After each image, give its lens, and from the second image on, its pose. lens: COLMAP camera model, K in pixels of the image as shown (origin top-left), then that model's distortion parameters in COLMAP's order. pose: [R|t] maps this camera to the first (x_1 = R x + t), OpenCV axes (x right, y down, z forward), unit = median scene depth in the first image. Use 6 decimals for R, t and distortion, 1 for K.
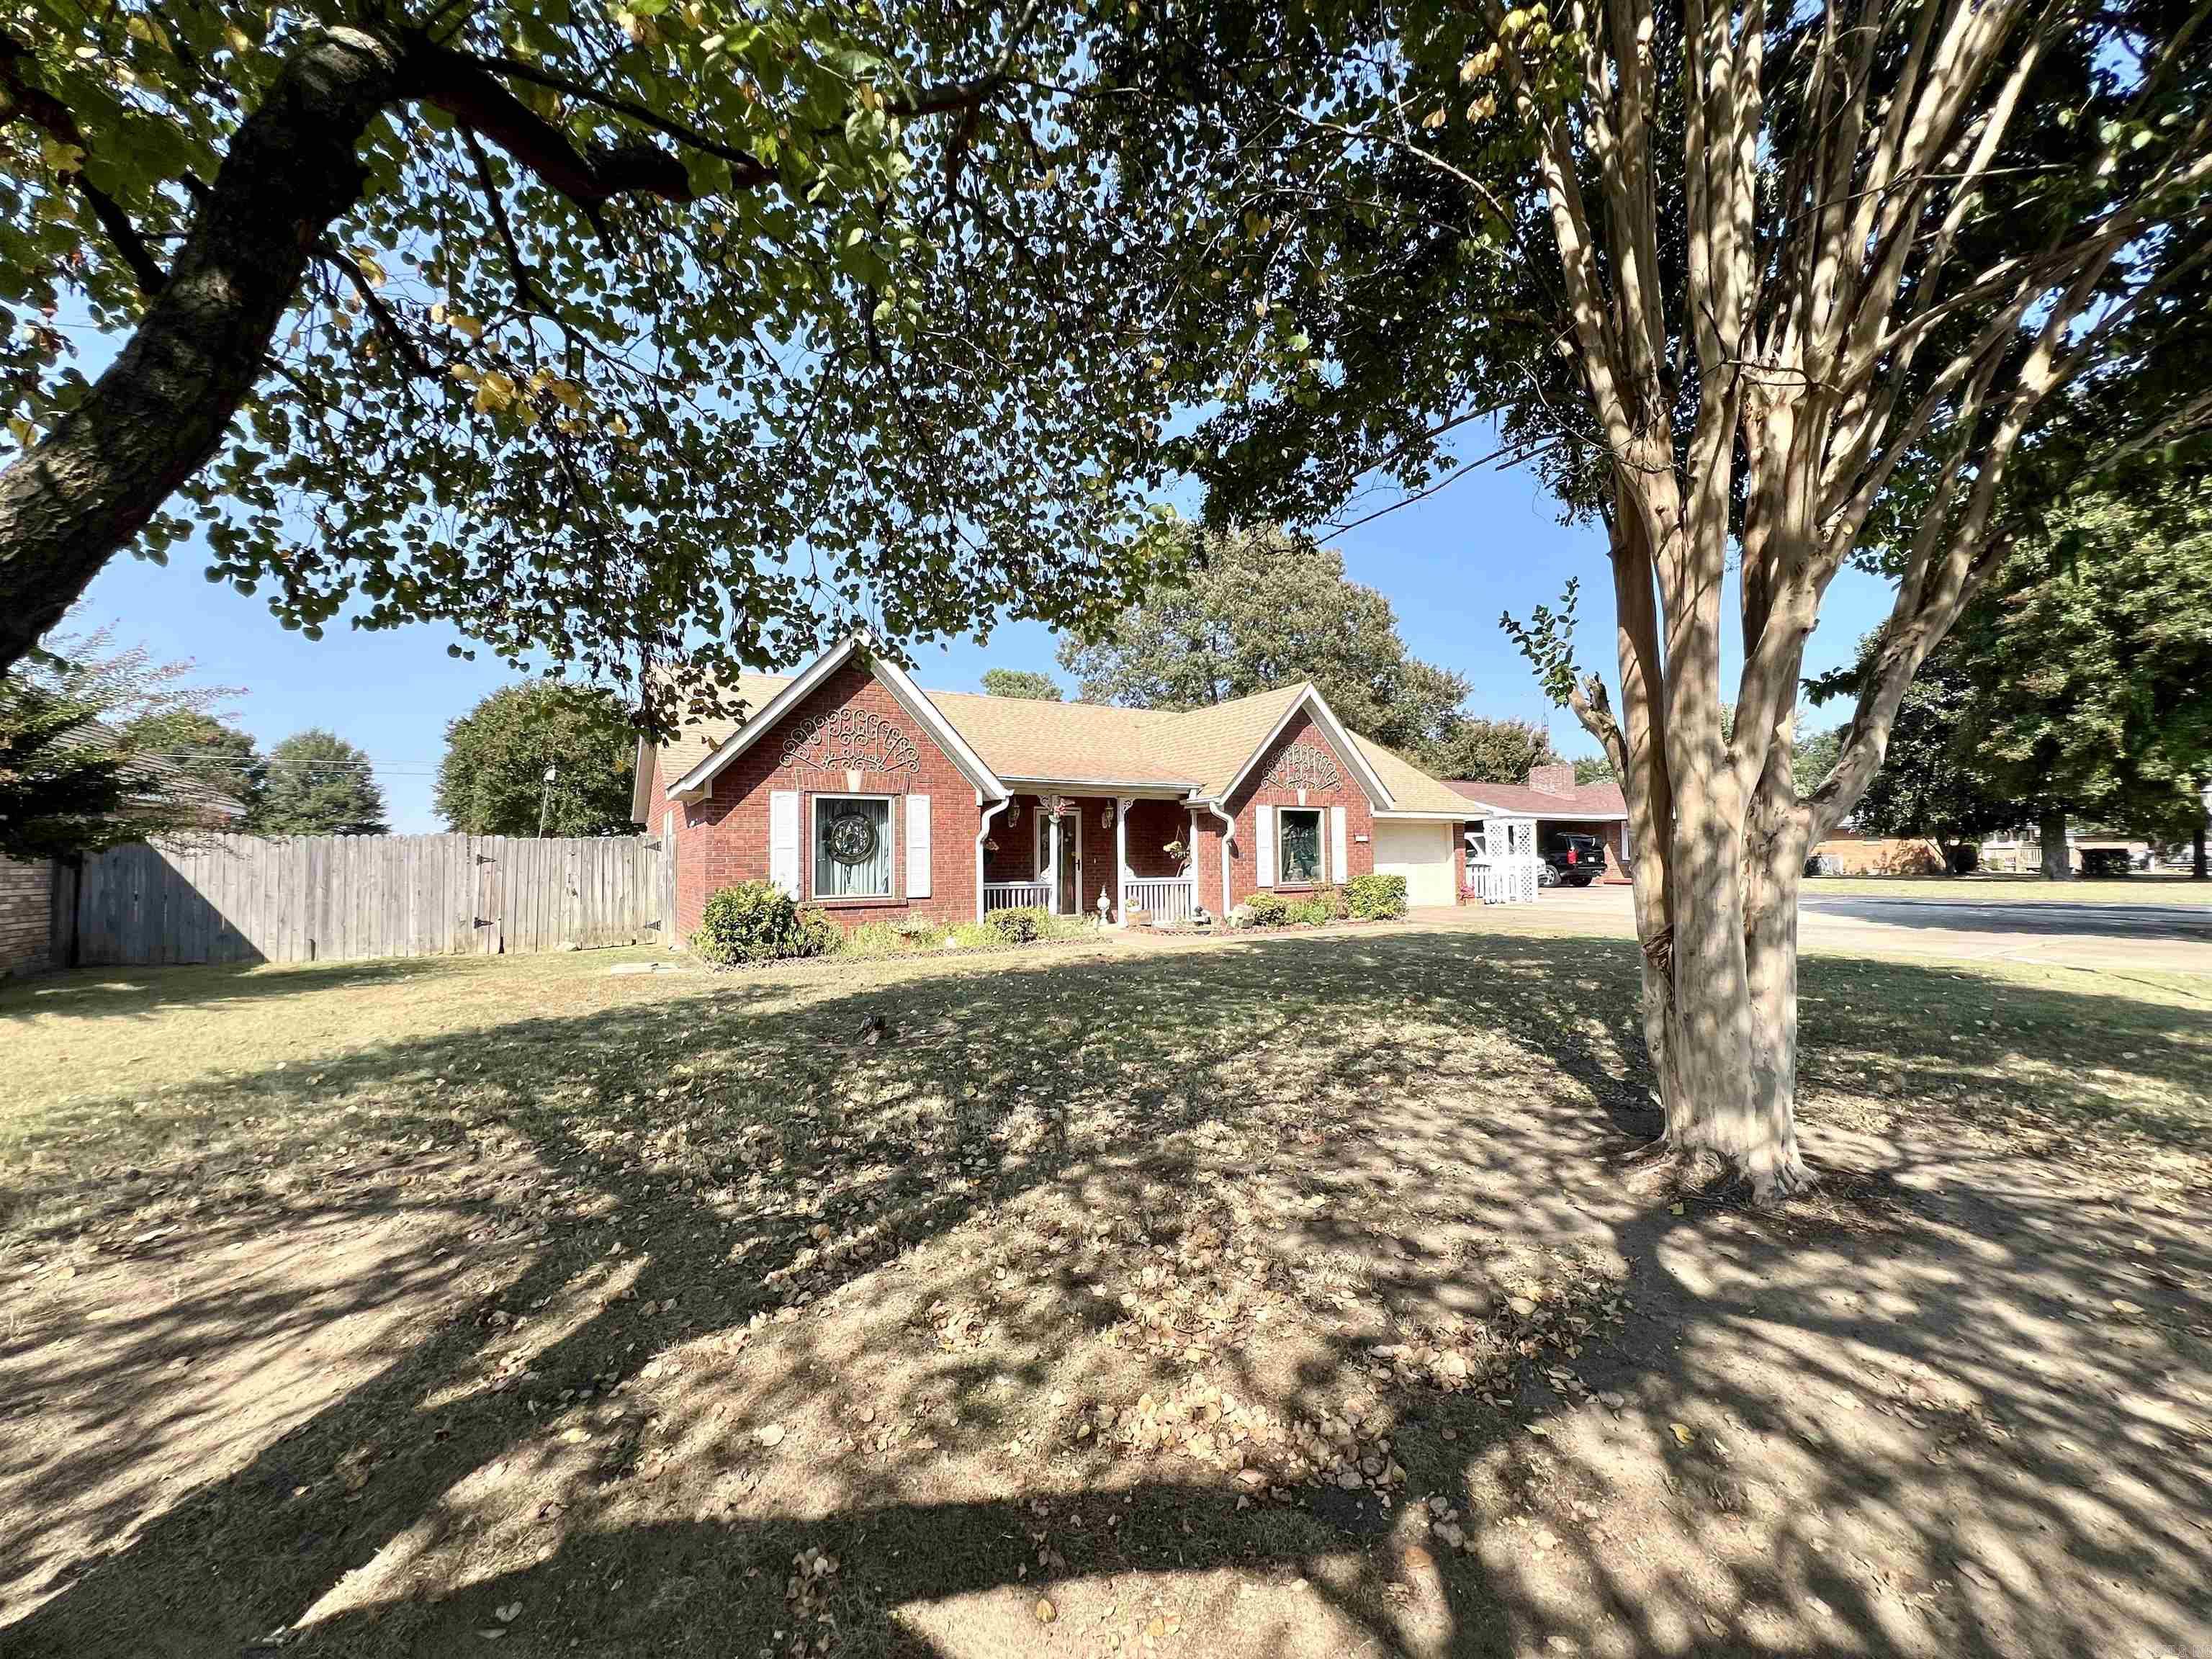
lens RADIAL K [[887.0, 0, 1105.1], [0, 887.0, 827.5], [0, 0, 1]] dist [-0.001582, 0.000919]
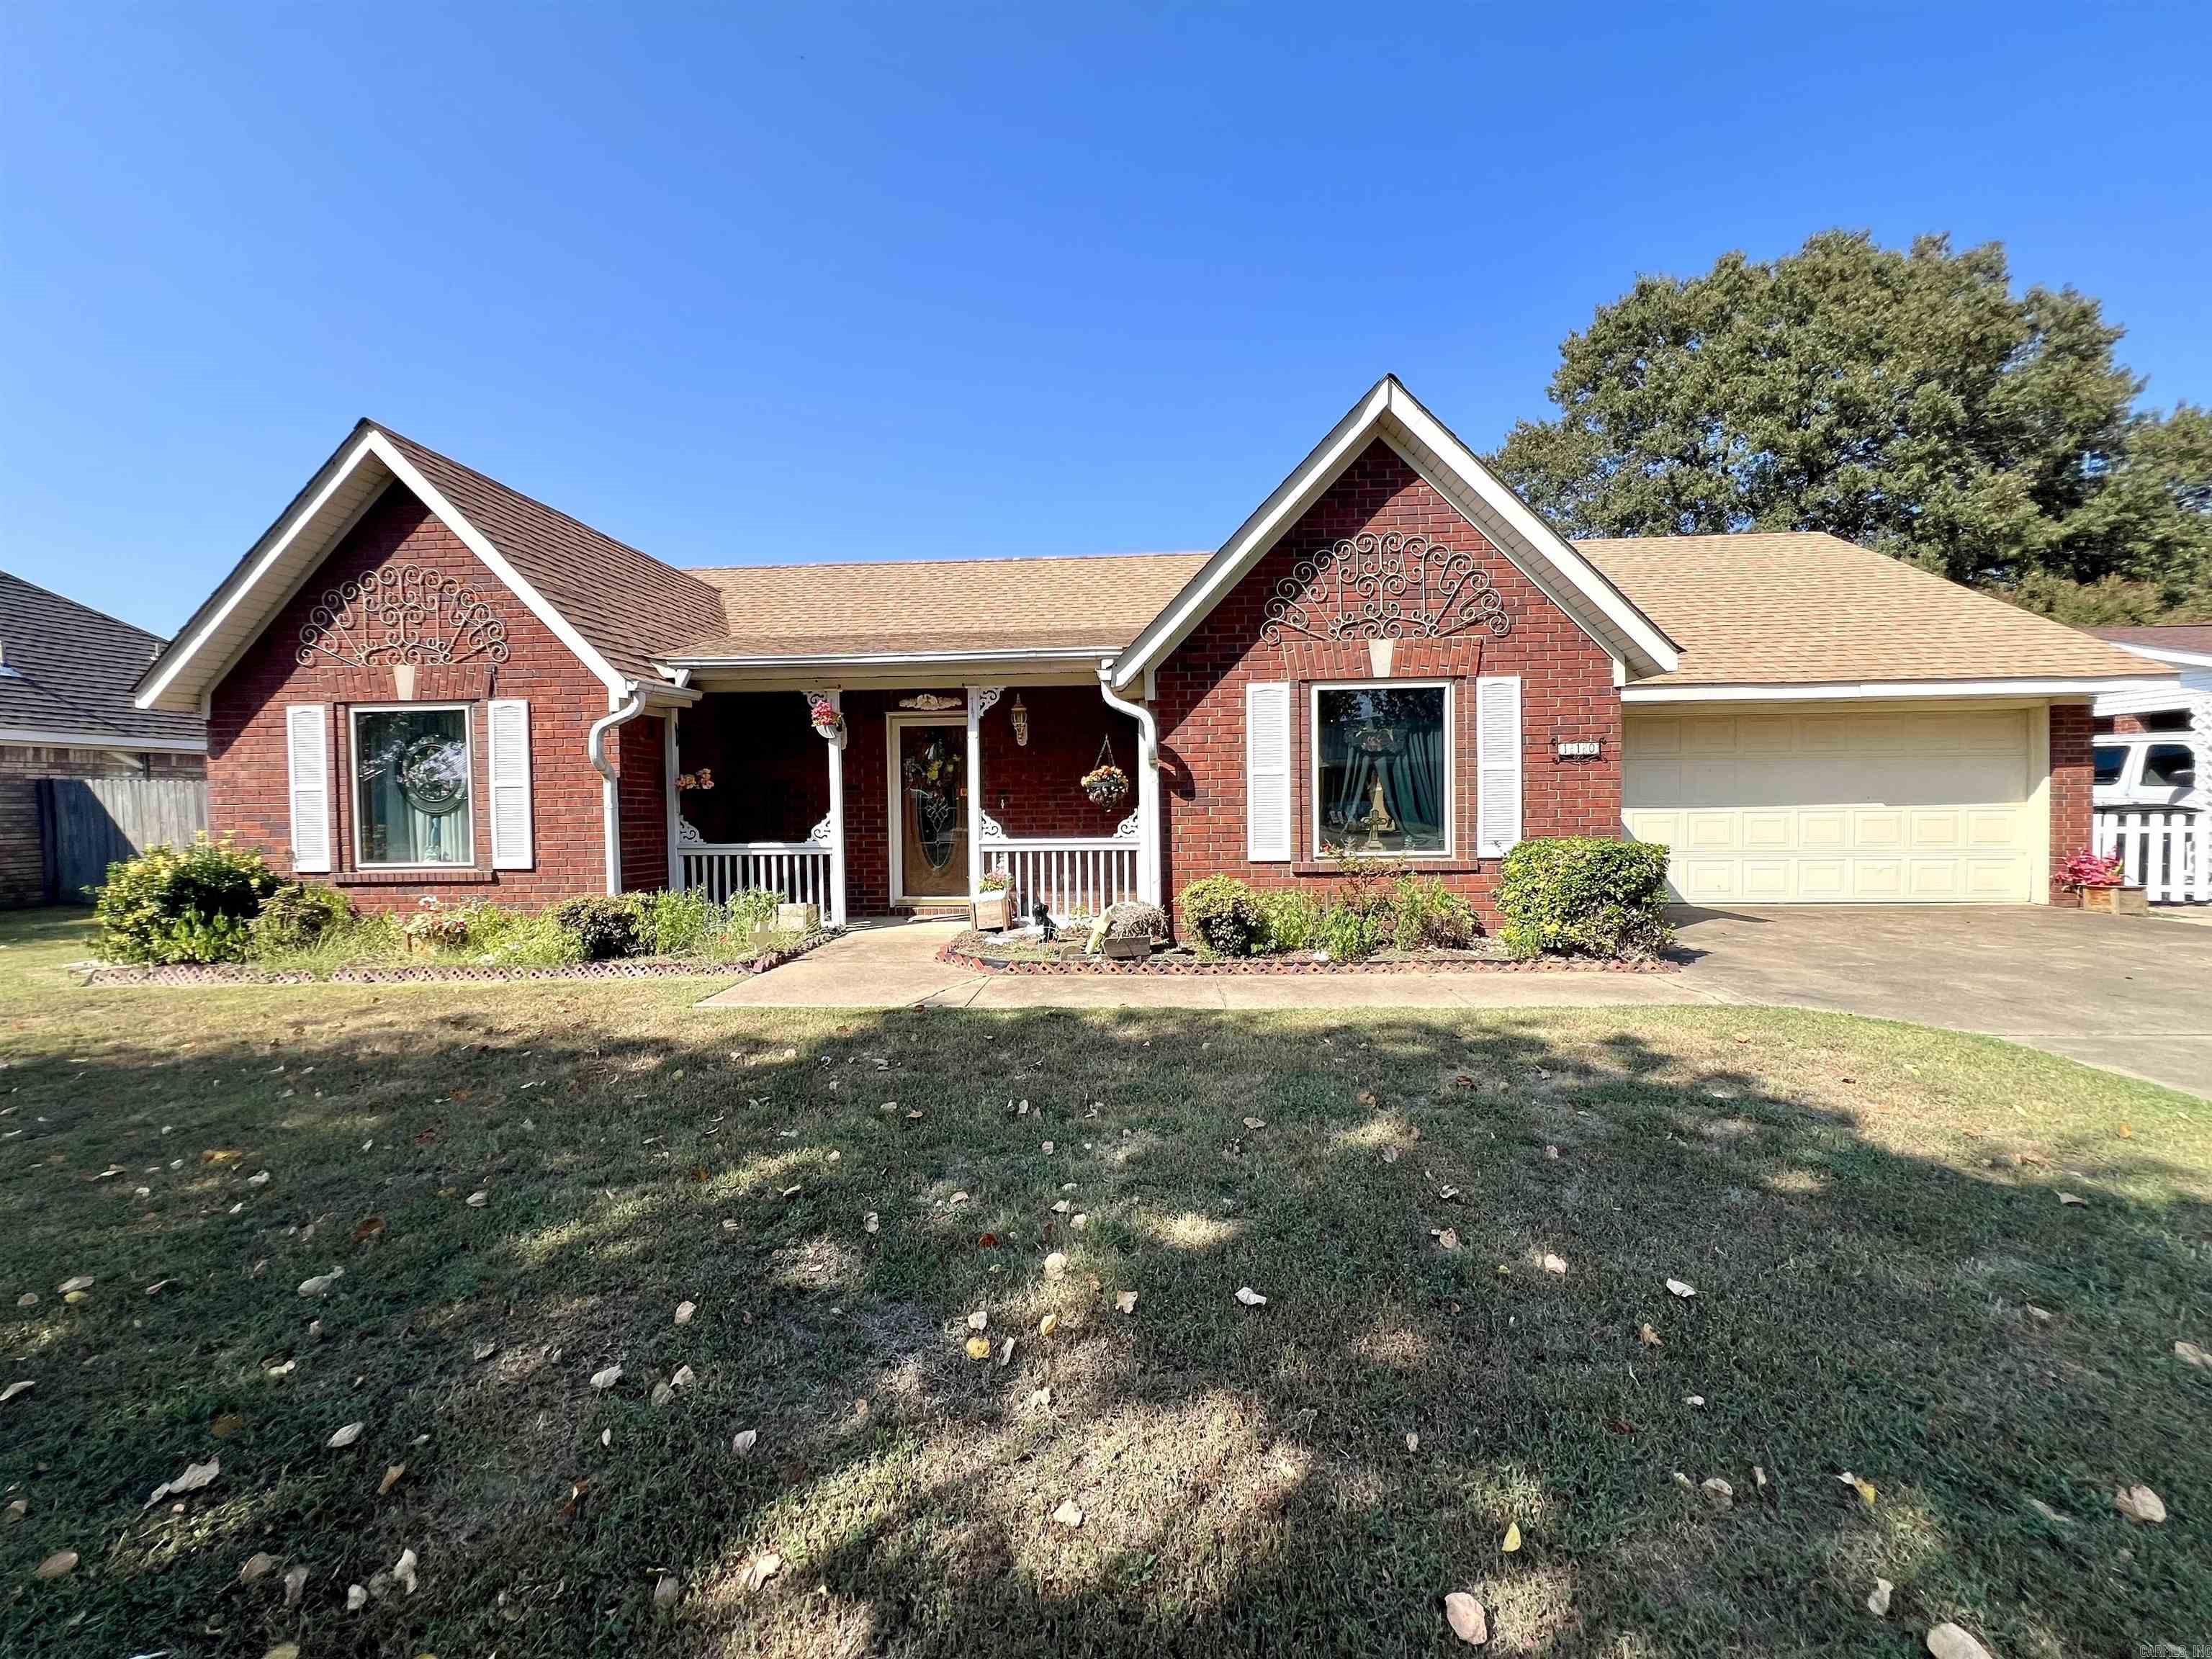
lens RADIAL K [[887.0, 0, 1101.4], [0, 887.0, 817.0], [0, 0, 1]] dist [-0.001582, 0.000919]
pose [[0.833052, 0.016350, -0.552952, 0.369594], [0.025910, 0.997313, 0.068524, 0.008783], [0.552587, -0.071411, 0.830390, 0.589948]]
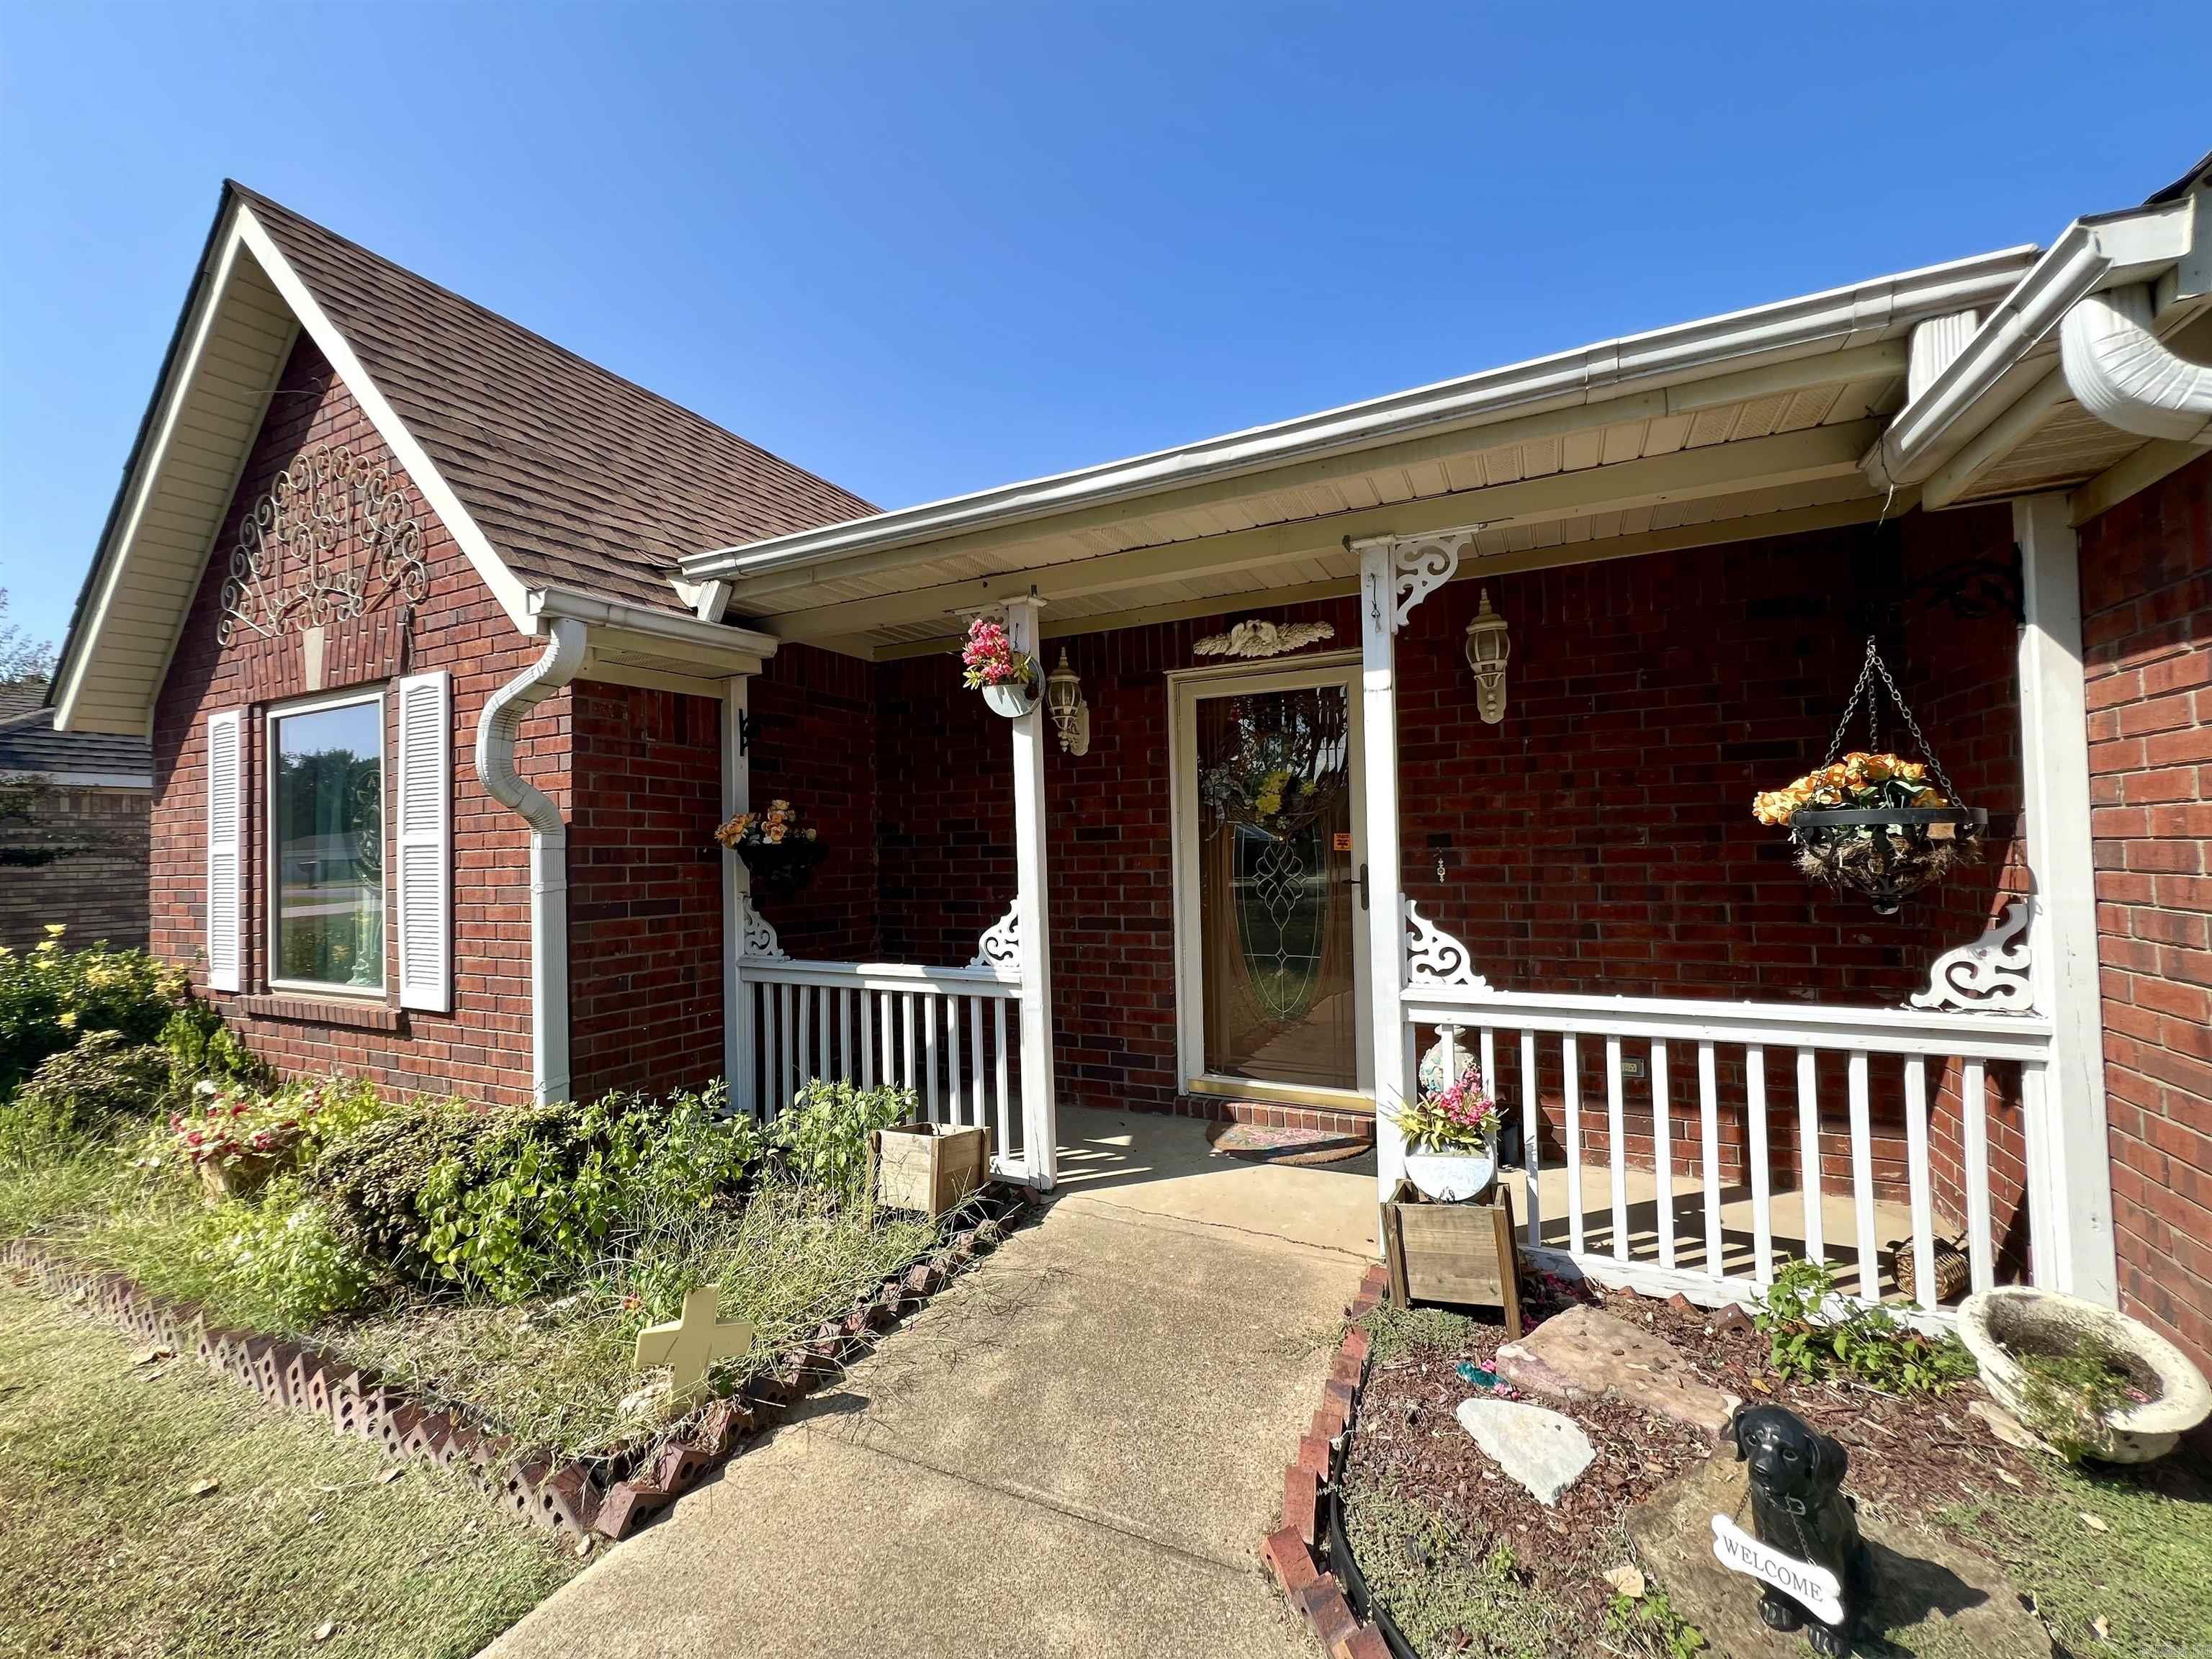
lens RADIAL K [[887.0, 0, 1095.8], [0, 887.0, 816.8], [0, 0, 1]] dist [-0.001582, 0.000919]
pose [[0.550899, -0.020425, -0.834322, 0.136883], [0.054732, 0.998433, 0.011697, 0.016607], [0.832775, -0.052108, 0.551153, 0.835588]]
